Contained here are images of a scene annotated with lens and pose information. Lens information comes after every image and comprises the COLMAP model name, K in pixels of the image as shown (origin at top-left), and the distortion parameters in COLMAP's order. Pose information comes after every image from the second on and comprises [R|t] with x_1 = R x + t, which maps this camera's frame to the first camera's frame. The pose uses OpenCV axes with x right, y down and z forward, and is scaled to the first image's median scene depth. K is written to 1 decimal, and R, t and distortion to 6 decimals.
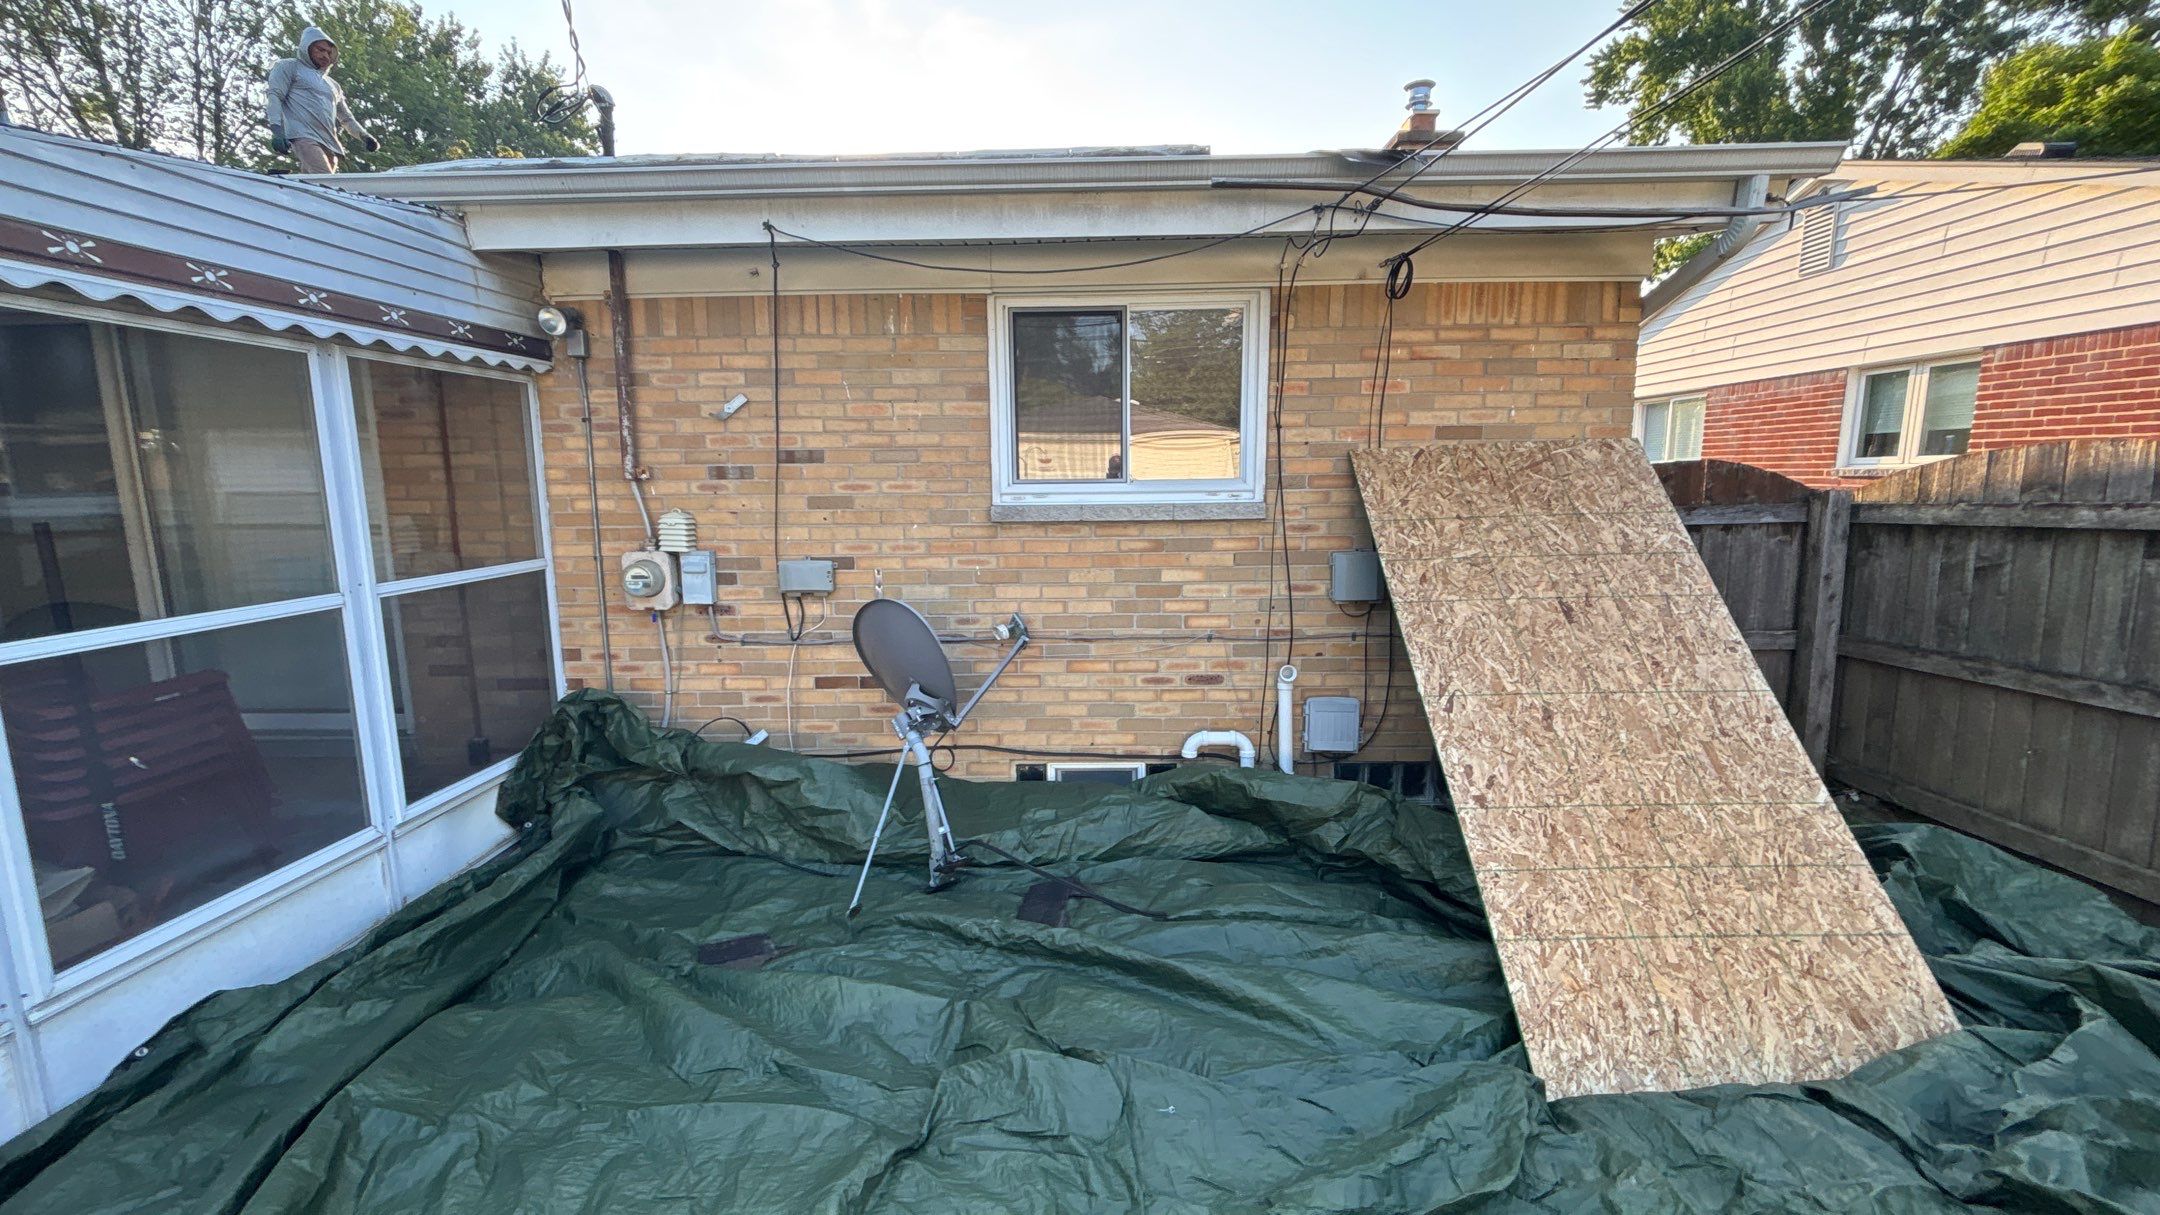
lens RADIAL K [[864.2, 0, 1086.6], [0, 864.2, 608.3], [0, 0, 1]] dist [-0.000413, -0.000527]
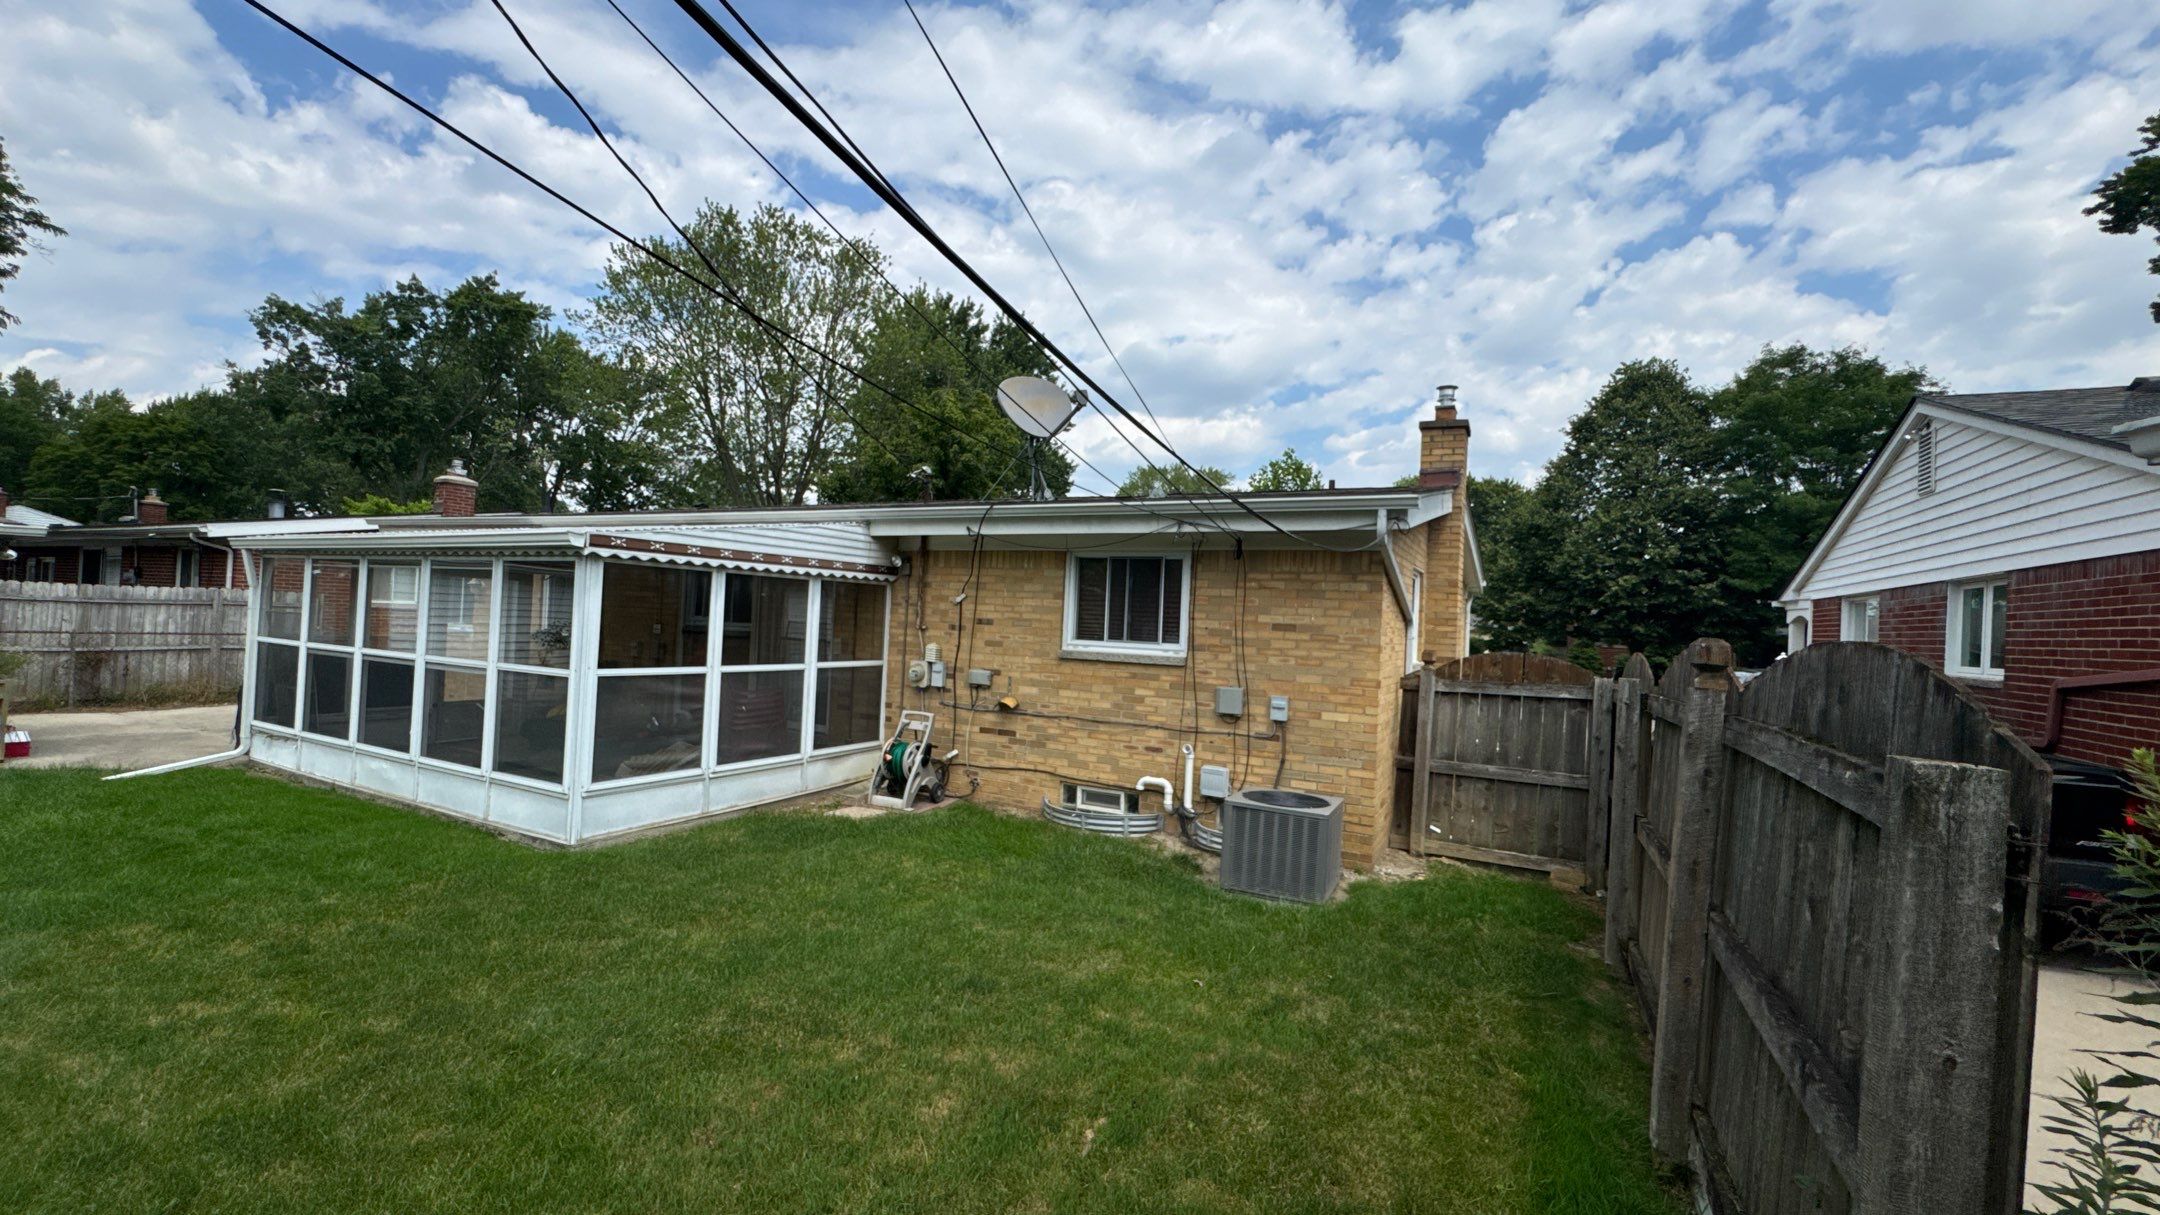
lens RADIAL K [[864.2, 0, 1086.6], [0, 864.2, 608.3], [0, 0, 1]] dist [-0.000413, -0.000527]
pose [[0.895460, 0.043803, -0.442982, 0.839463], [-0.120071, 0.982029, -0.145610, 0.073354], [0.428643, 0.183577, 0.884627, -0.790744]]
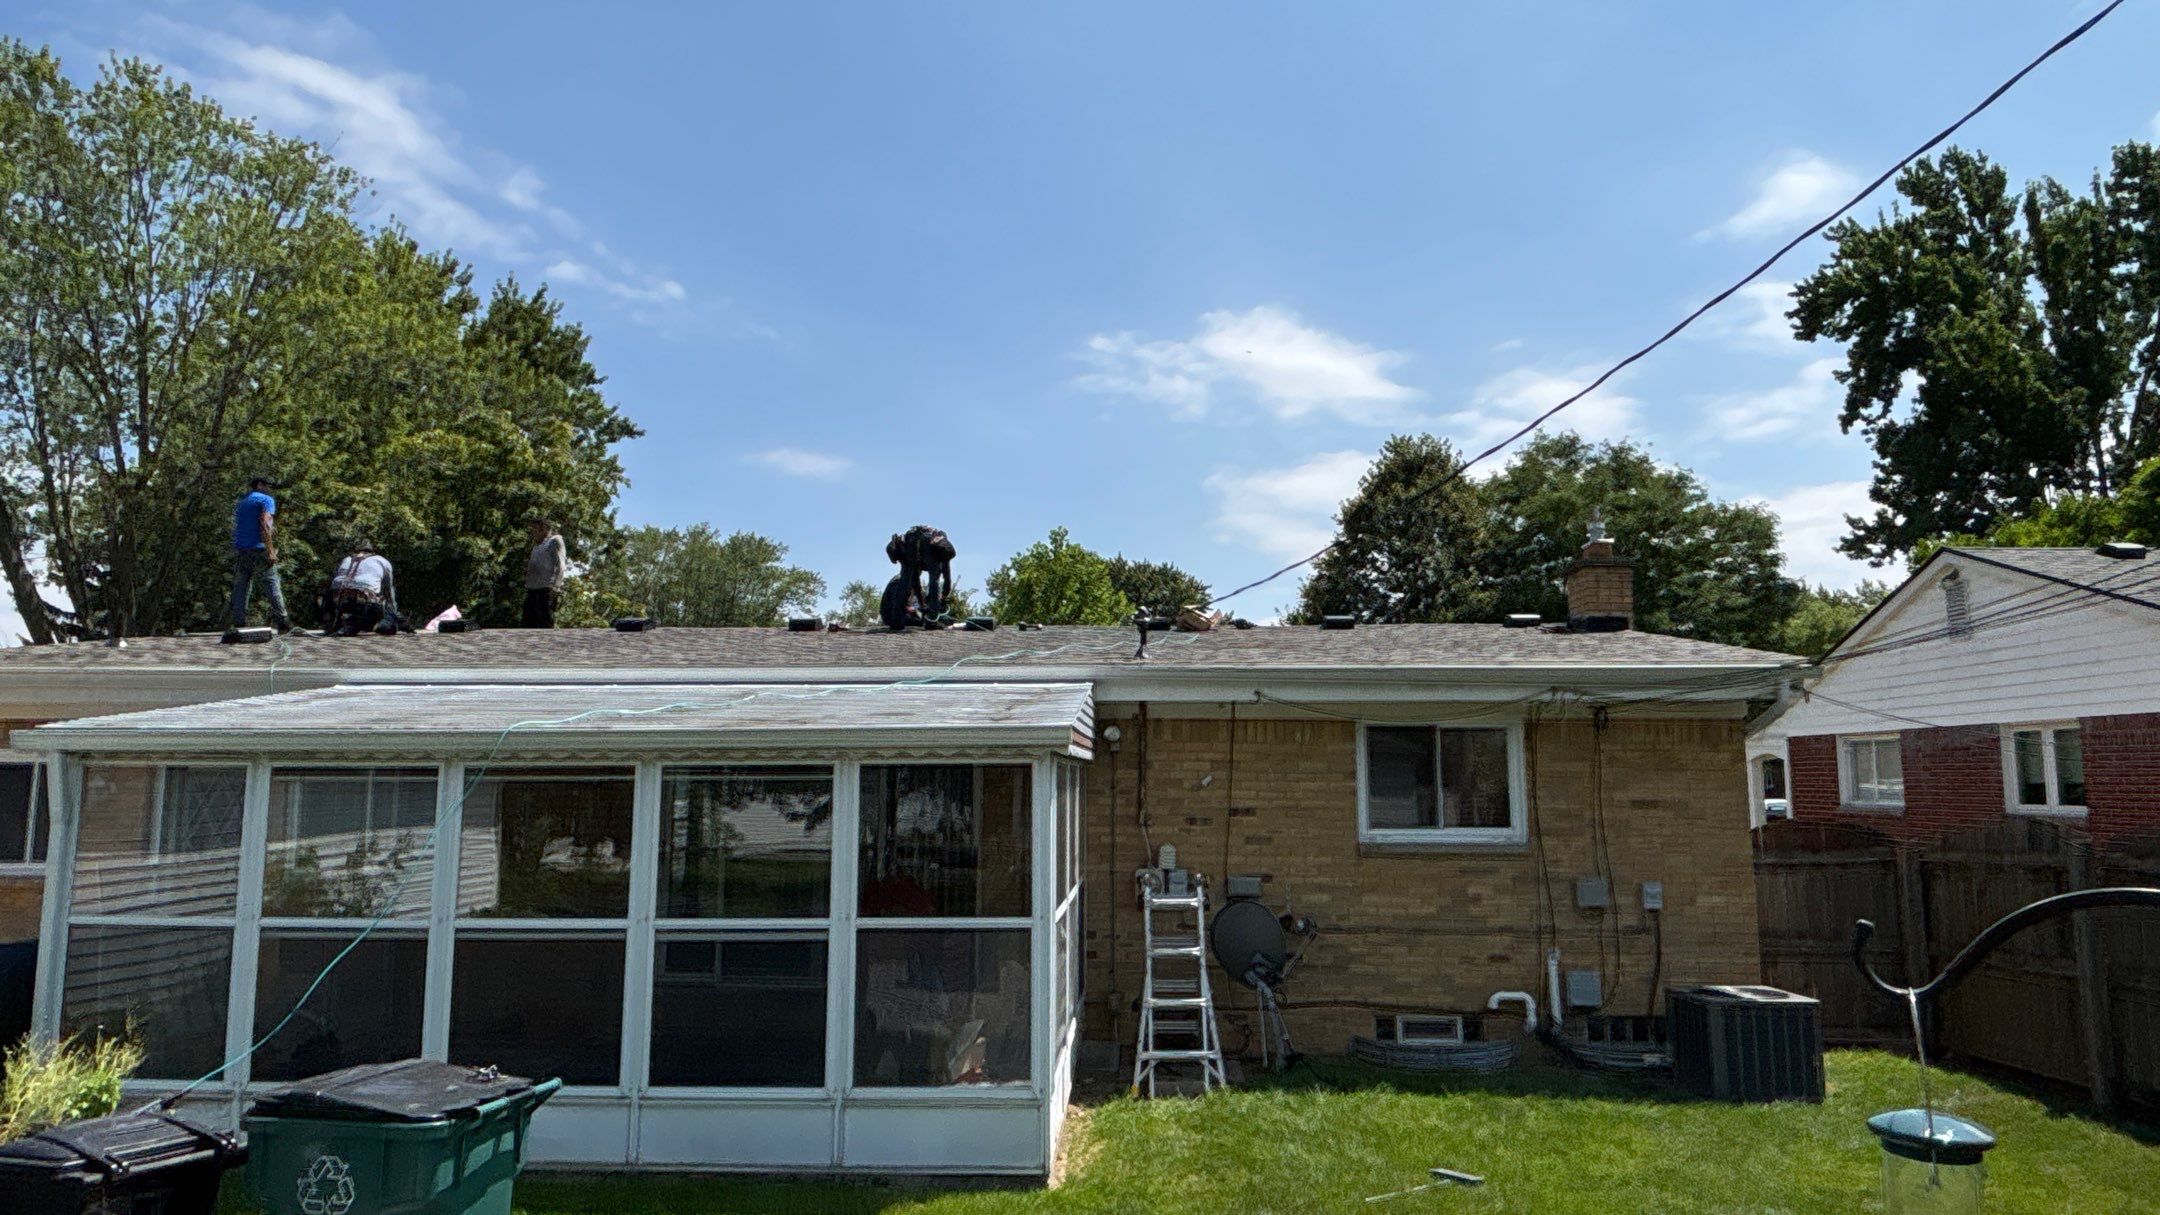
lens RADIAL K [[1343.3, 0, 1080.0], [0, 1343.3, 607.5], [0, 0, 1]] dist [0.042492, -0.044050]
pose [[0.999716, 0.007957, -0.022484, -0.576900], [-0.013844, 0.961248, -0.275339, 0.158984], [0.019422, 0.275572, 0.961084, -1.559458]]
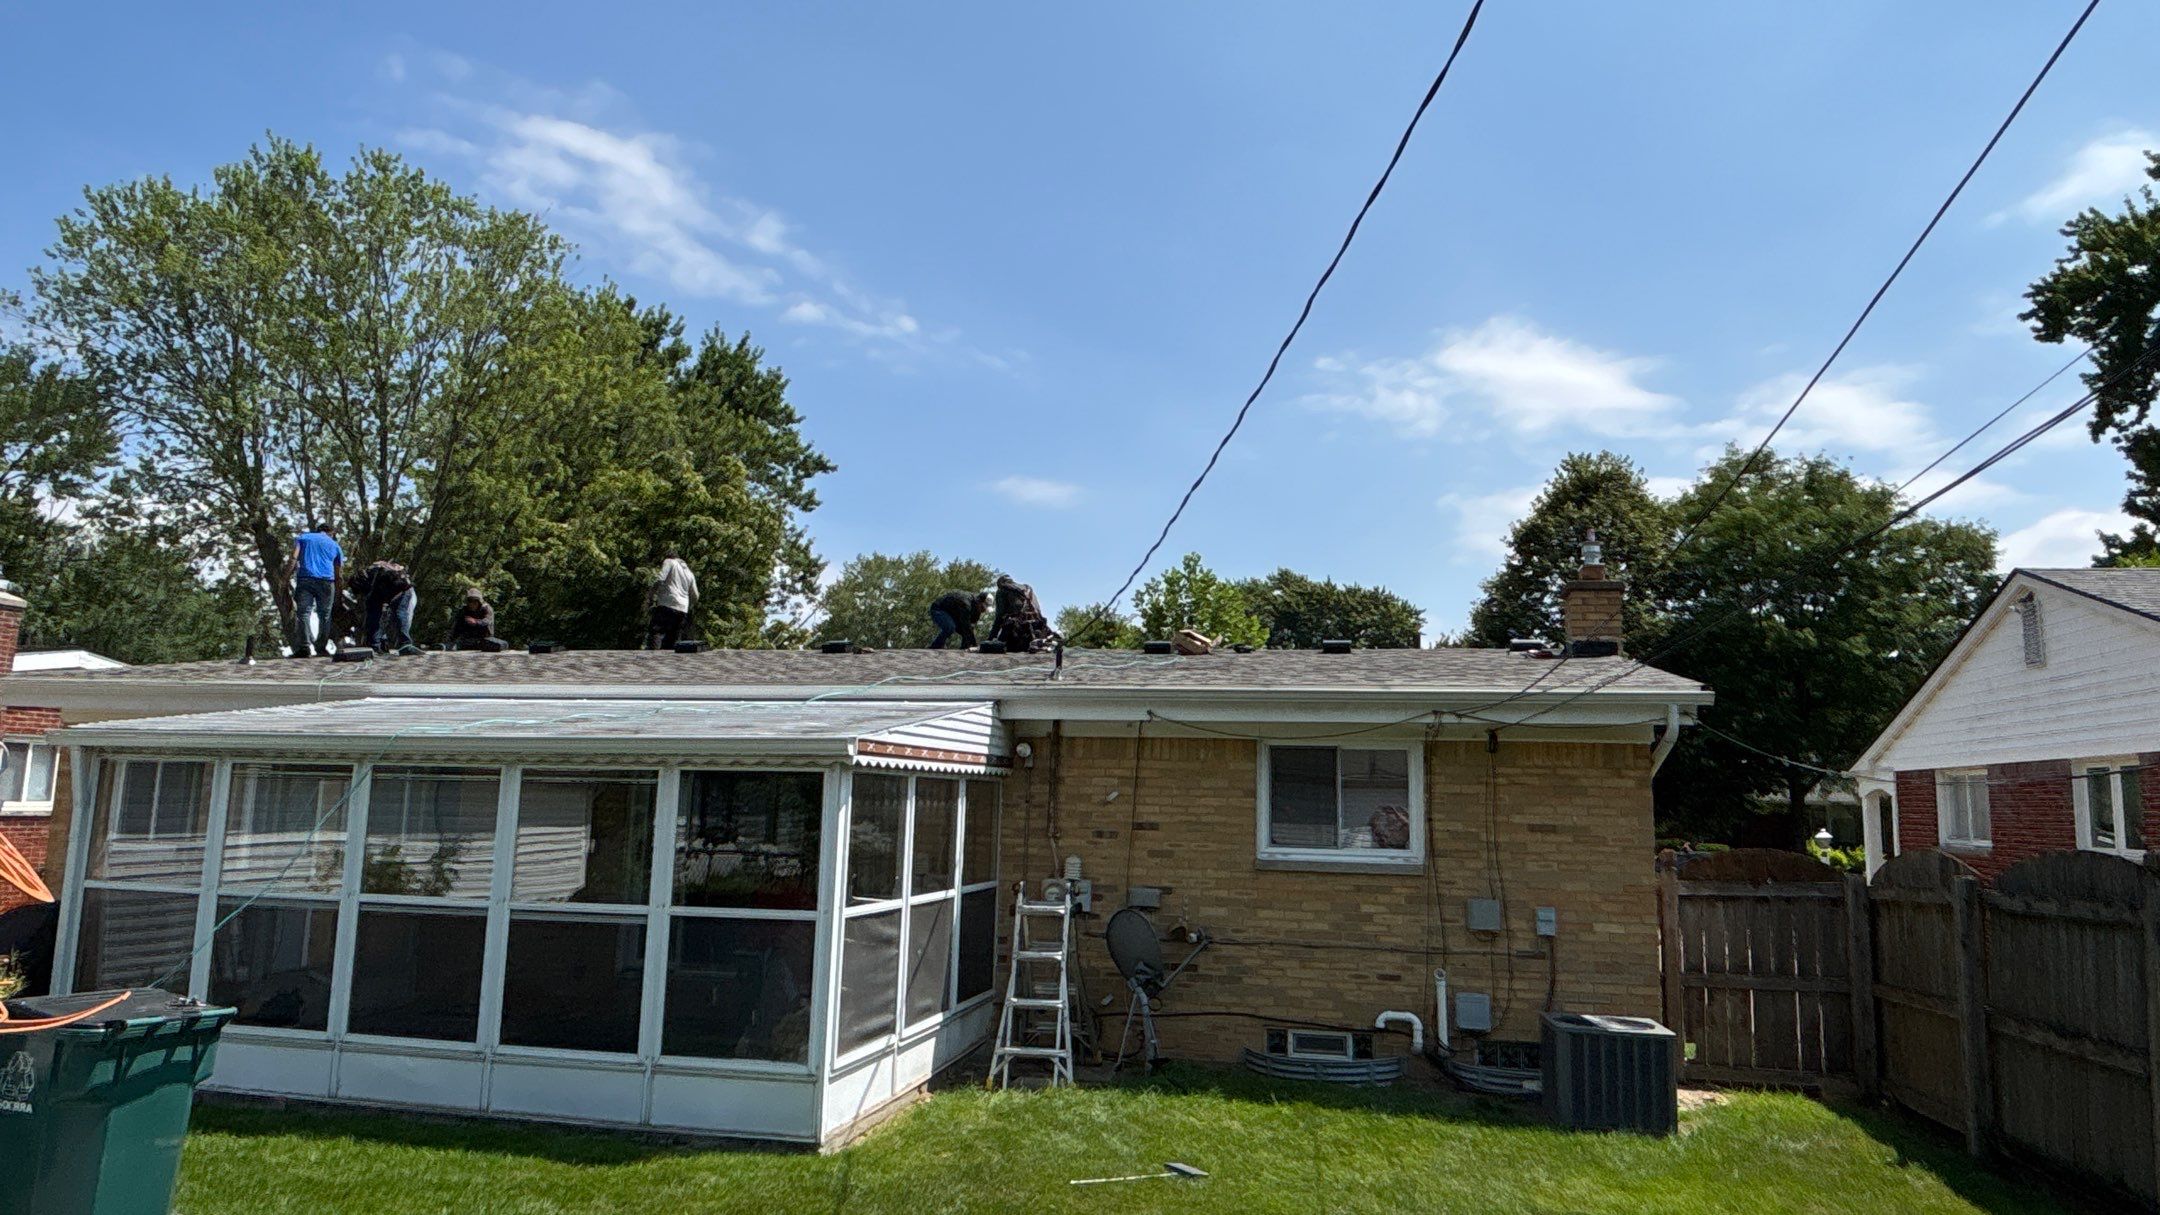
lens RADIAL K [[1340.1, 0, 1087.4], [0, 1340.1, 608.9], [0, 0, 1]] dist [0.063426, -0.085173]
pose [[0.980830, 0.005471, -0.194791, 0.073932], [-0.061993, 0.956435, -0.285287, 0.178919], [0.184744, 0.291893, 0.938439, -1.644985]]
